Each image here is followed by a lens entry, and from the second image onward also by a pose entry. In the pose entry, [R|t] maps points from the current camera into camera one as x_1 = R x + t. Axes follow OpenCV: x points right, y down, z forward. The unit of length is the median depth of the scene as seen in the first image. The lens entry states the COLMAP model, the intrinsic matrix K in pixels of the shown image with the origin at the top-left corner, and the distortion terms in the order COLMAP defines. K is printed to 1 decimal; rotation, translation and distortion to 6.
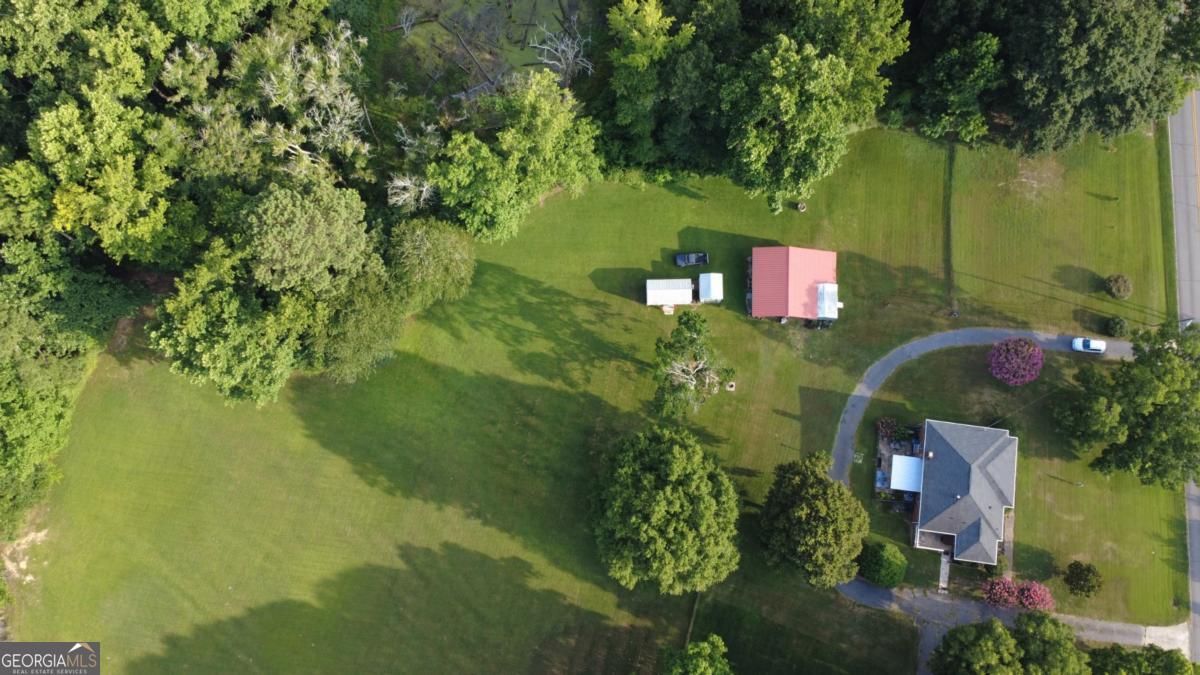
lens RADIAL K [[895.4, 0, 600.0], [0, 895.4, 337.5], [0, 0, 1]] dist [0.000556, 0.001296]
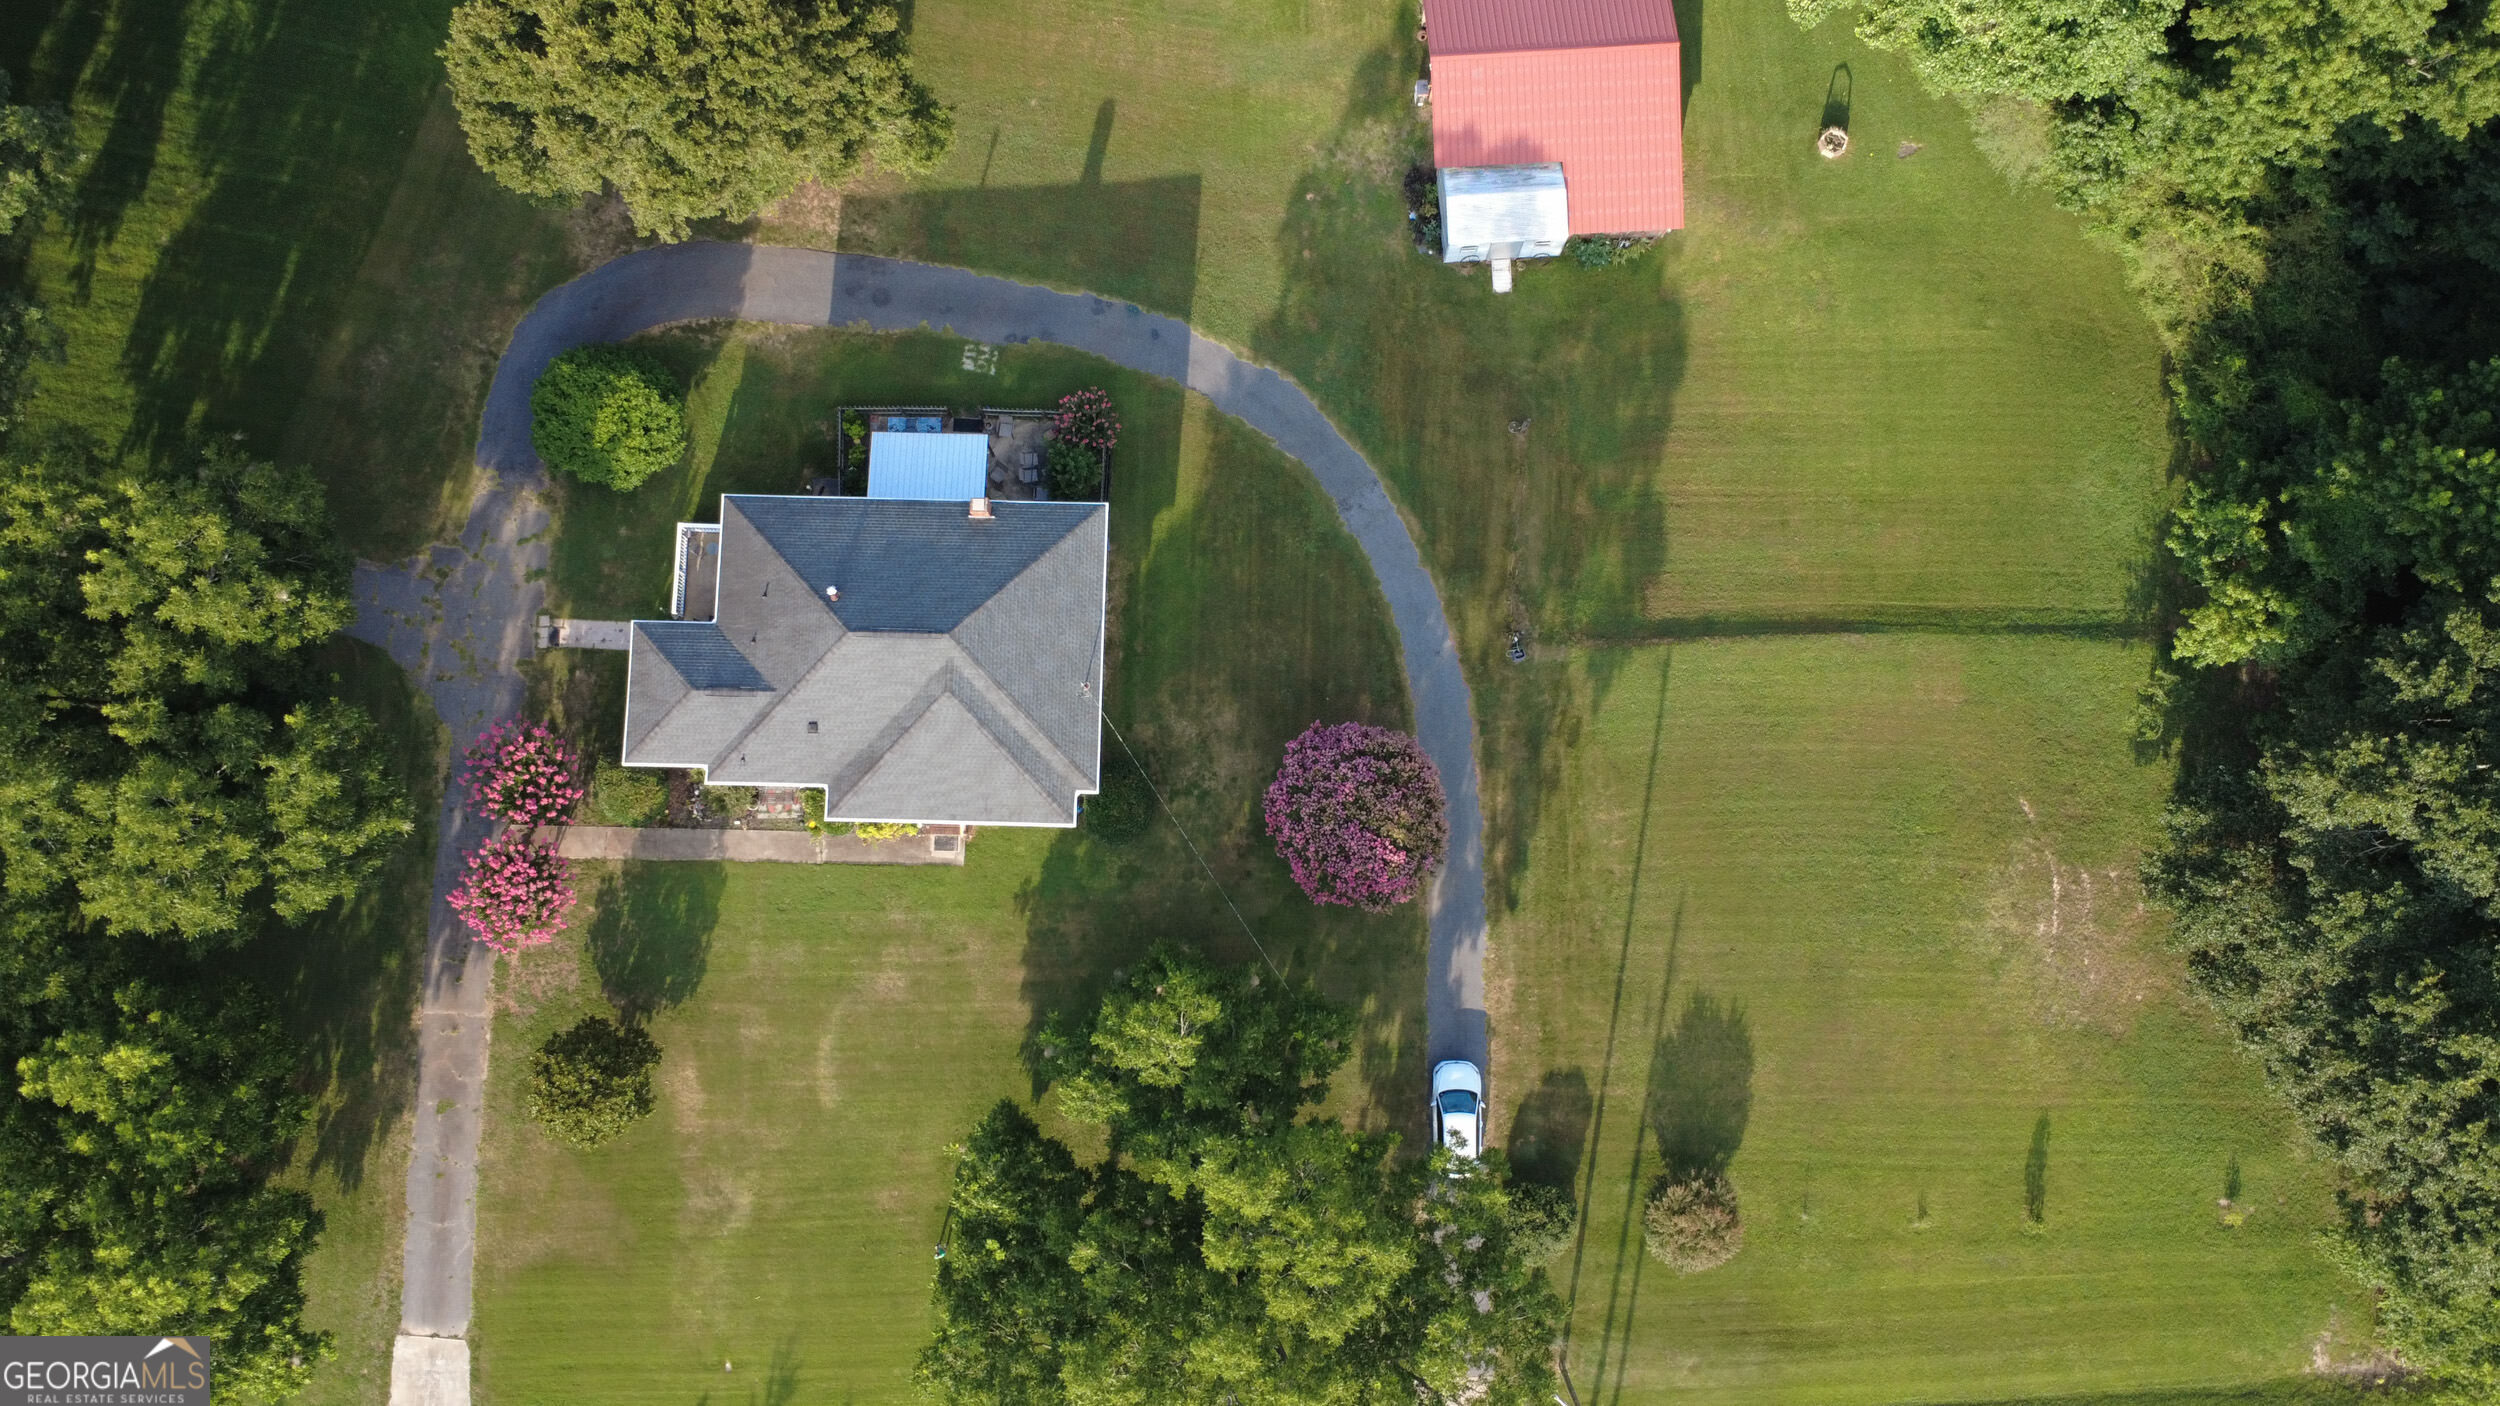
lens RADIAL K [[1865.4, 0, 1250.0], [0, 1865.4, 703.0], [0, 0, 1]] dist [0.000556, 0.001296]
pose [[0.110961, 0.986471, -0.120675, 0.482405], [-0.979242, 0.129248, 0.156141, -0.034171], [0.169626, 0.100845, 0.980335, 0.420997]]
